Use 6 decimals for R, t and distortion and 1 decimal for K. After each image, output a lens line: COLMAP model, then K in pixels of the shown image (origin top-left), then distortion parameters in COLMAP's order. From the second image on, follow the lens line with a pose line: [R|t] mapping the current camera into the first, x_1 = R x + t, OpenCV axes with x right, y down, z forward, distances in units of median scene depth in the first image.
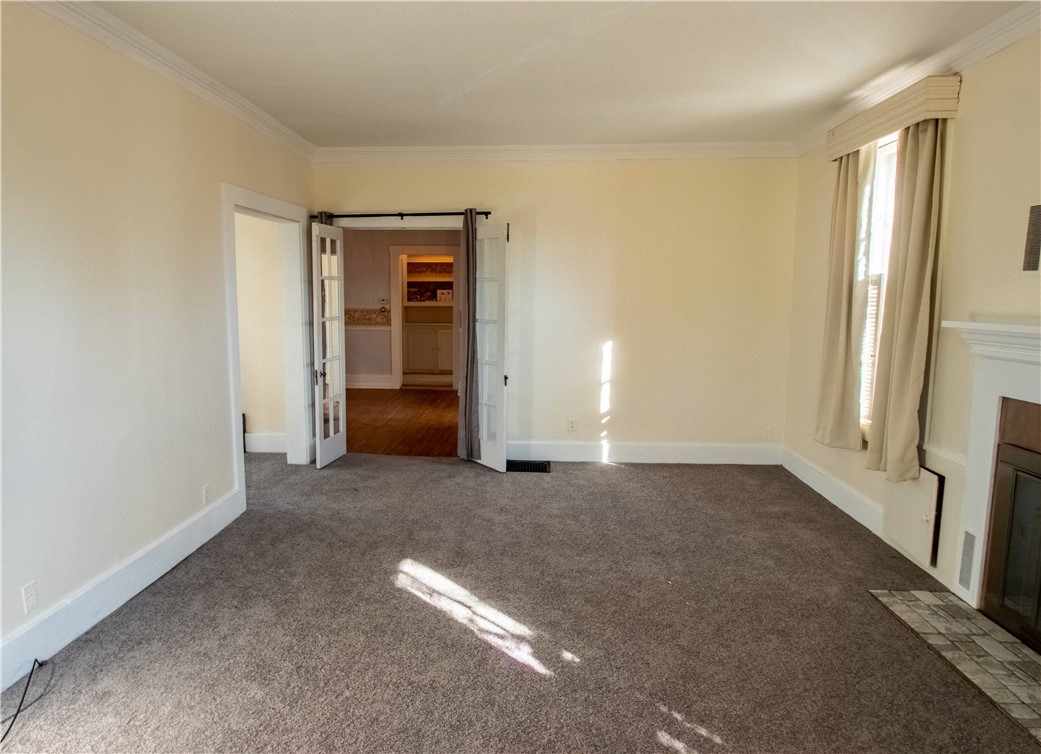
lens RADIAL K [[646.5, 0, 516.5], [0, 646.5, 376.7], [0, 0, 1]] dist [-0.001688, -0.000110]
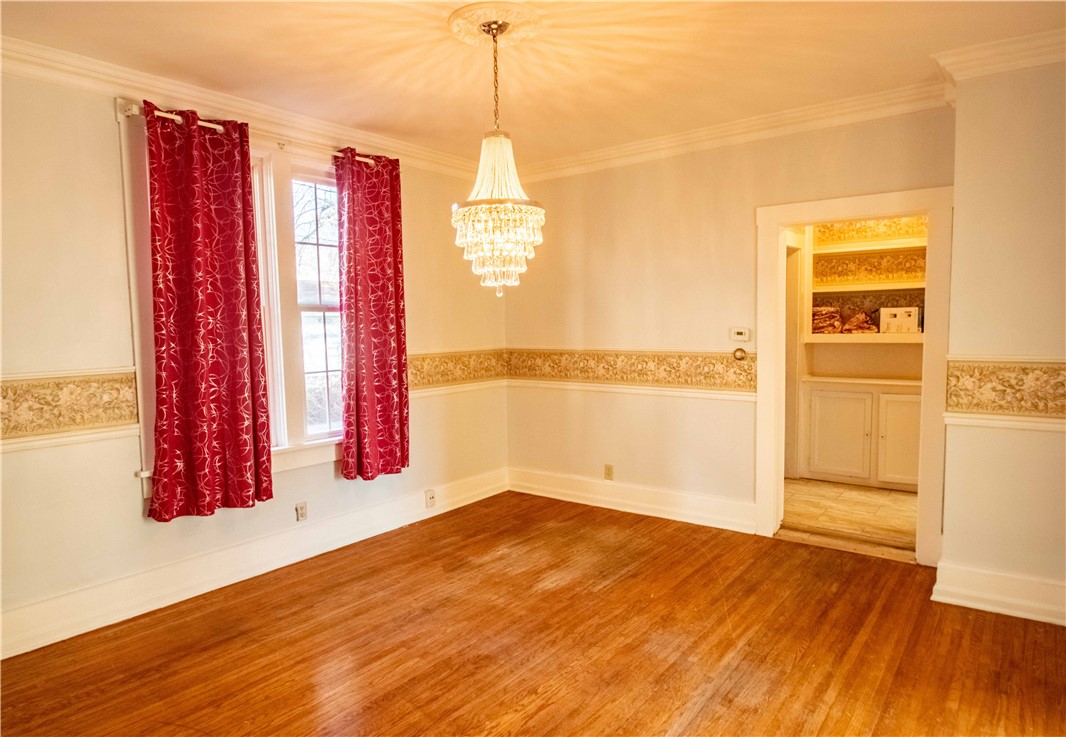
lens RADIAL K [[655.3, 0, 528.6], [0, 655.3, 364.1], [0, 0, 1]] dist [0.010703, -0.001088]
pose [[0.809278, 0.022177, -0.587008, -0.052142], [-0.057164, 0.997517, -0.041123, -0.062437], [0.584638, 0.066836, 0.808536, 0.489032]]
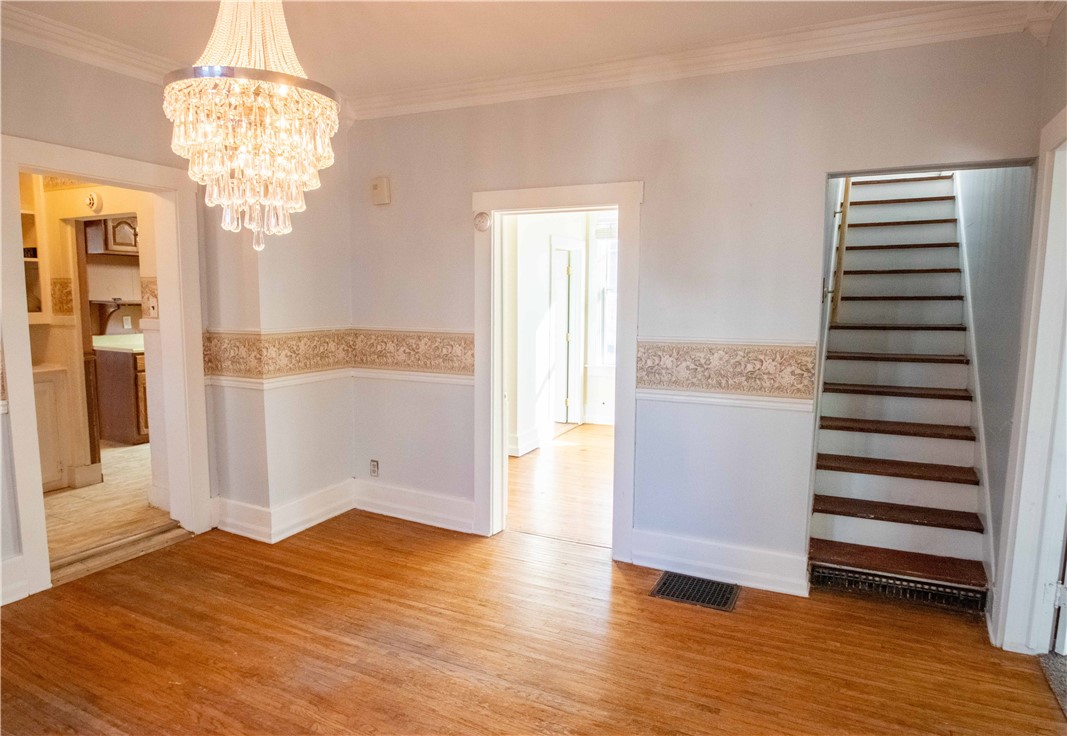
lens RADIAL K [[655.9, 0, 532.0], [0, 655.9, 370.3], [0, 0, 1]] dist [0.010703, -0.001088]
pose [[0.412693, -0.094224, 0.905984, -0.324572], [0.105516, 0.992885, 0.055198, -0.072758], [-0.904738, 0.072816, 0.419698, 0.573318]]
